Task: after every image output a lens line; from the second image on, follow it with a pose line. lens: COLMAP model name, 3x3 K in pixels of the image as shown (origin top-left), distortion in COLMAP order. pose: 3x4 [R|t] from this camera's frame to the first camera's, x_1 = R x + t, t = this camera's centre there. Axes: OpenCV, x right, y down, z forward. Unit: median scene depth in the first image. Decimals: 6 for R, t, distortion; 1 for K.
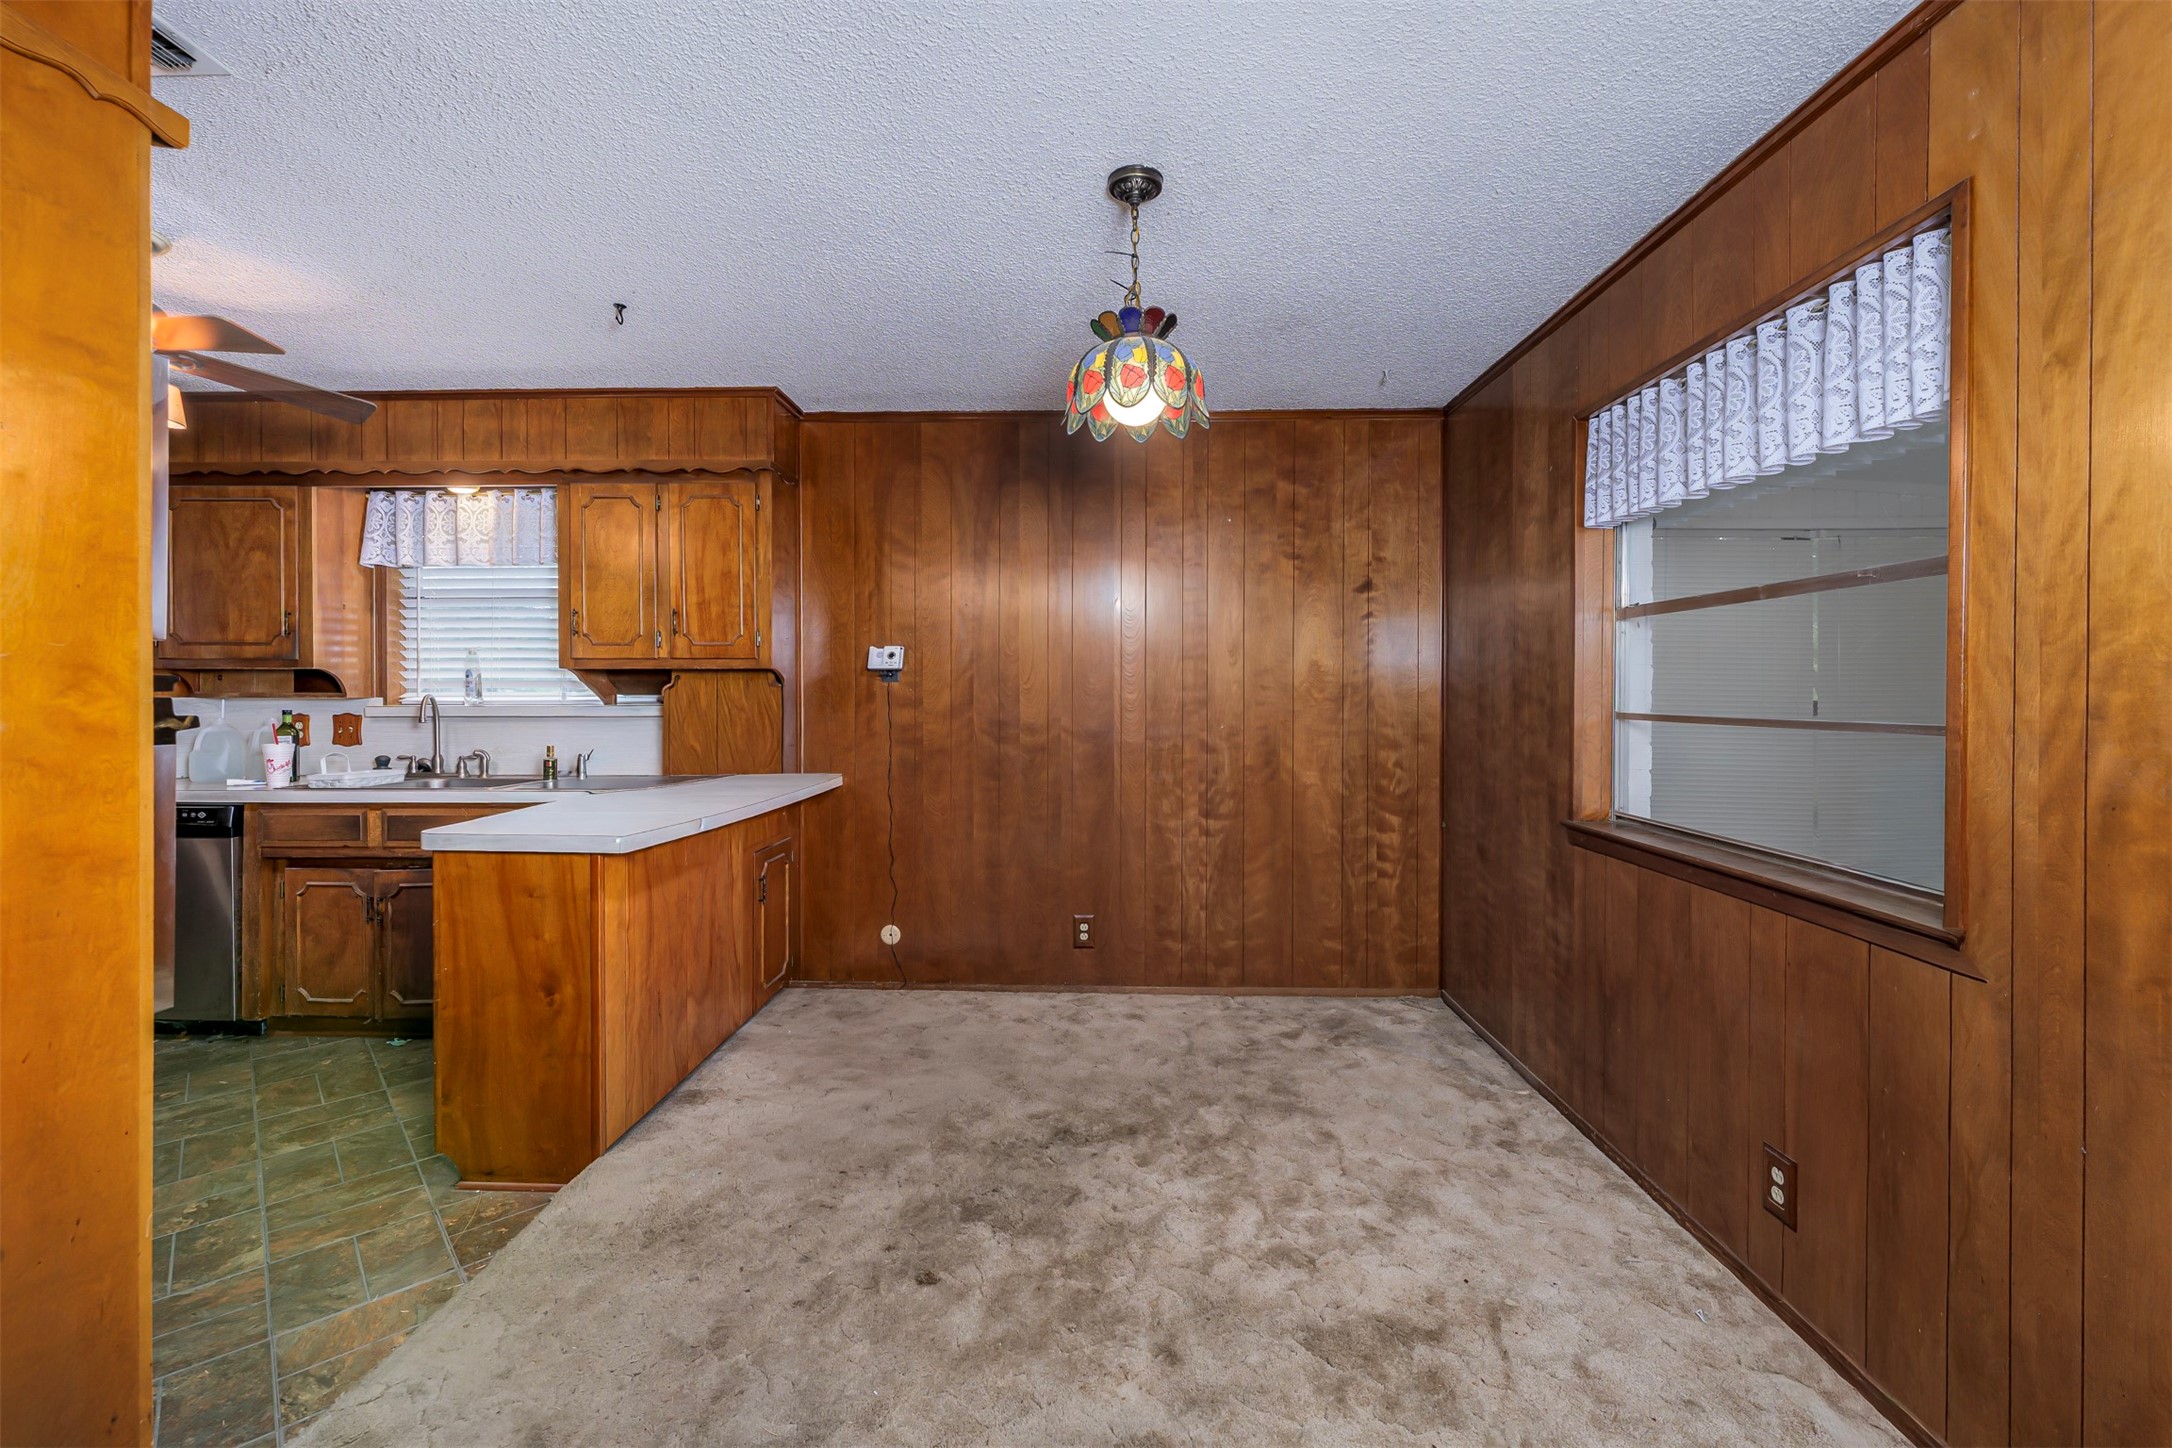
lens RADIAL K [[876.9, 0, 1087.3], [0, 876.9, 693.8], [0, 0, 1]] dist [-0.000006, 0.000000]
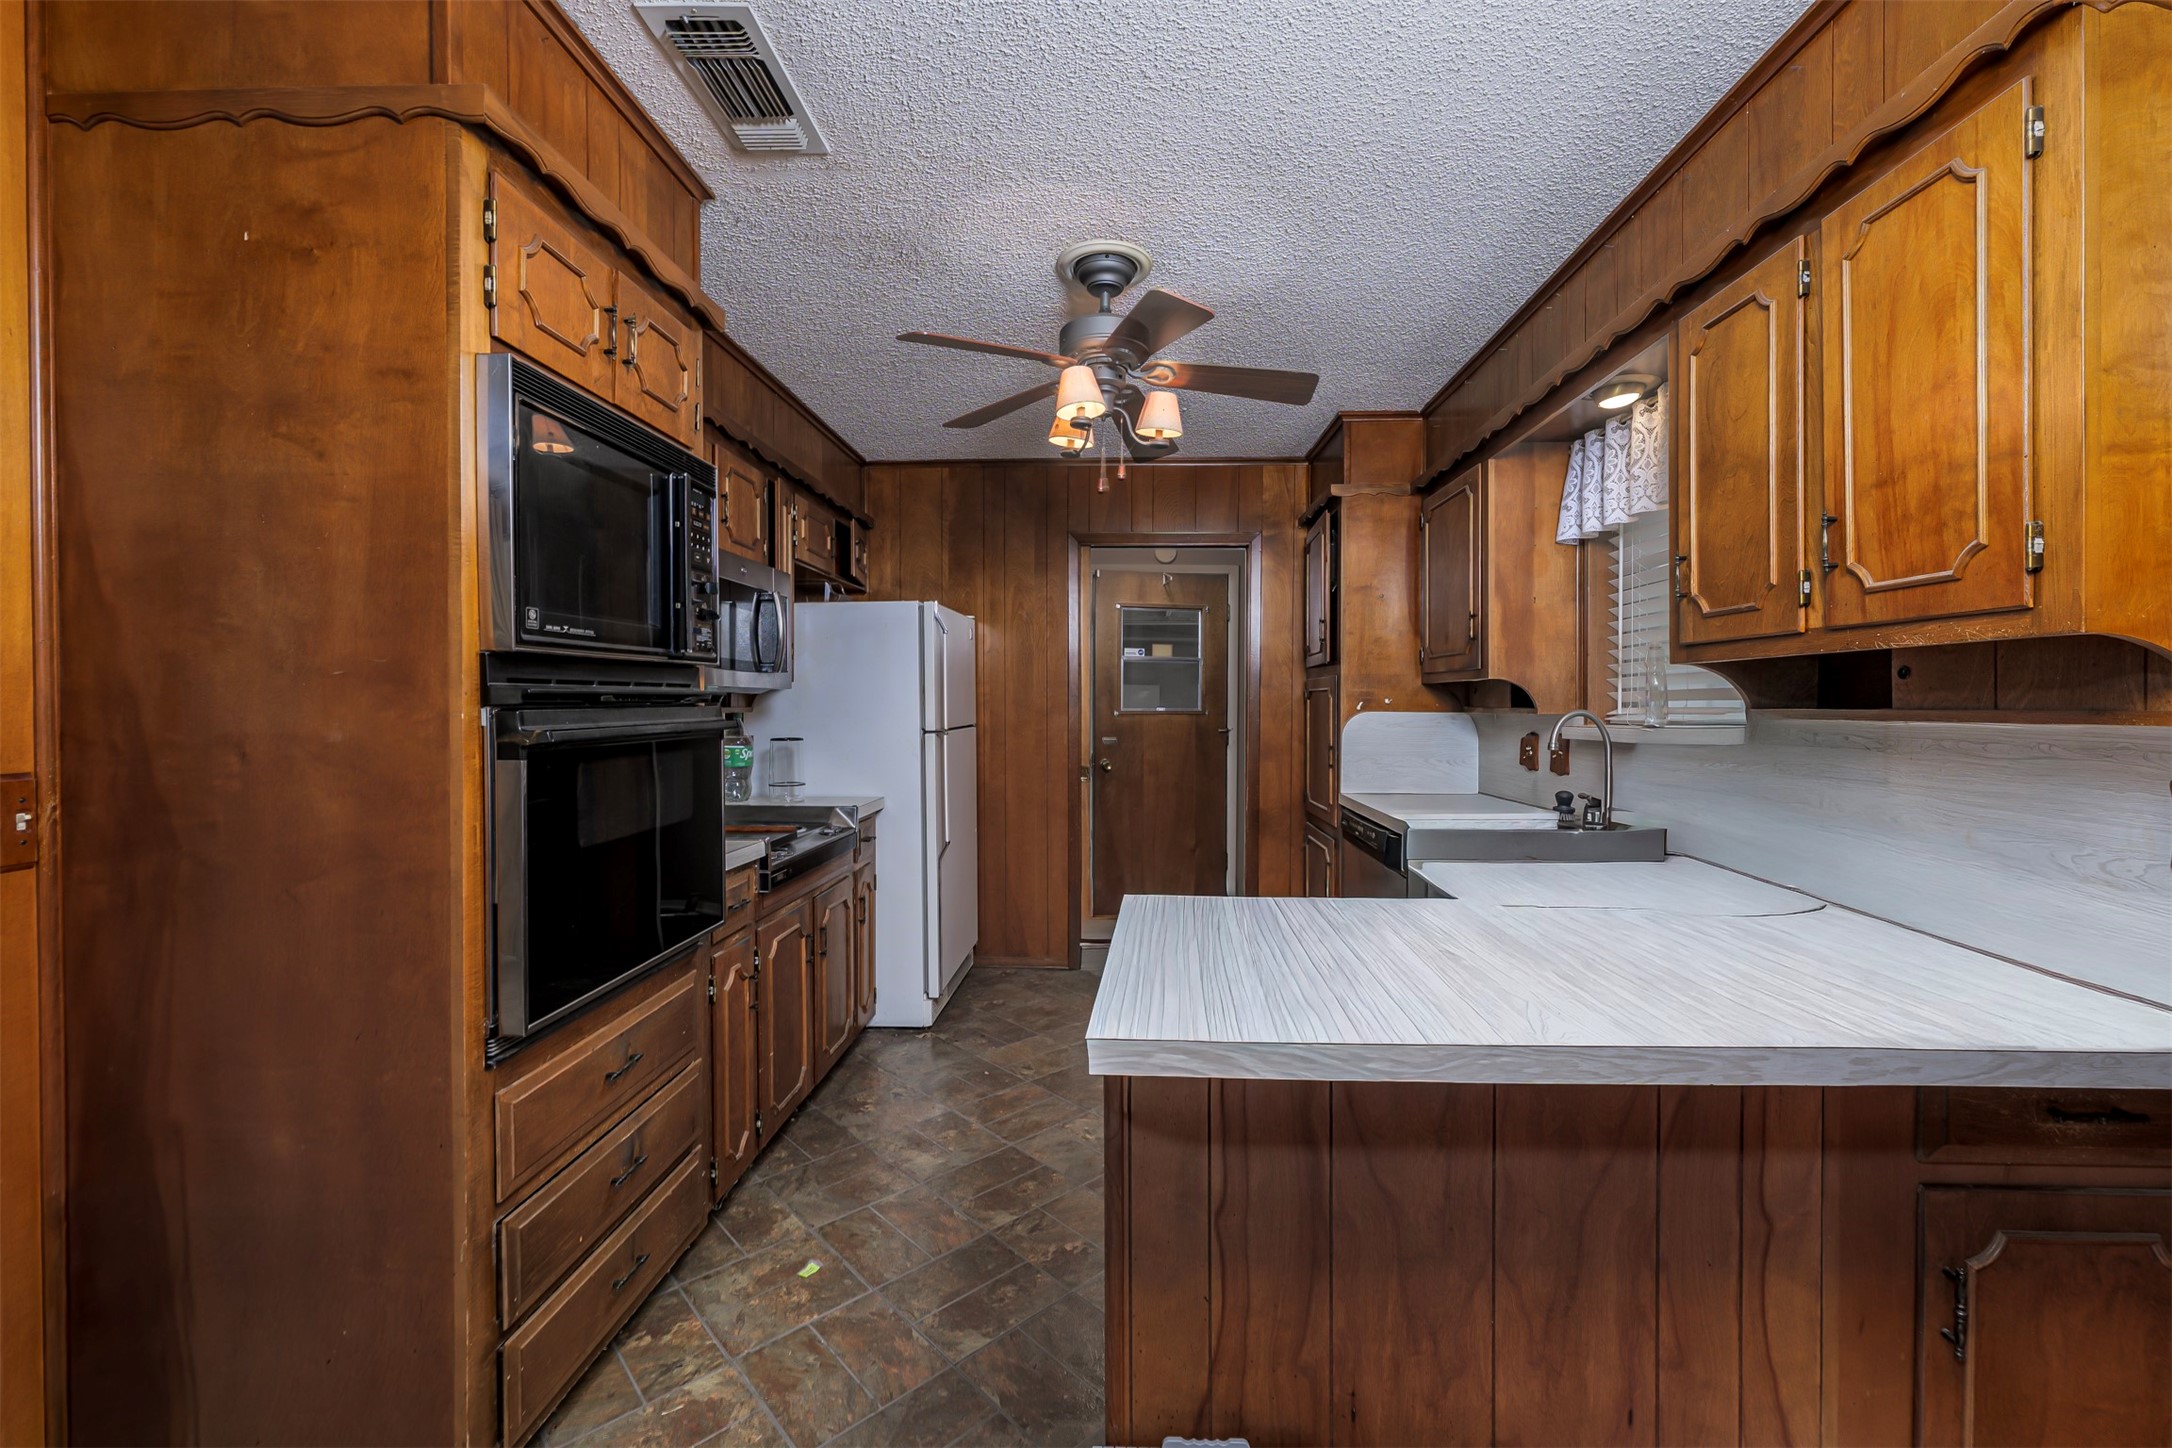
lens RADIAL K [[891.5, 0, 1090.2], [0, 891.5, 715.2], [0, 0, 1]] dist [-0.000607, -0.000085]
pose [[-0.013053, 0.009782, -0.999867, -0.033967], [-0.002464, 0.999949, 0.009815, -0.001083], [0.999912, 0.002591, -0.013029, 0.647425]]
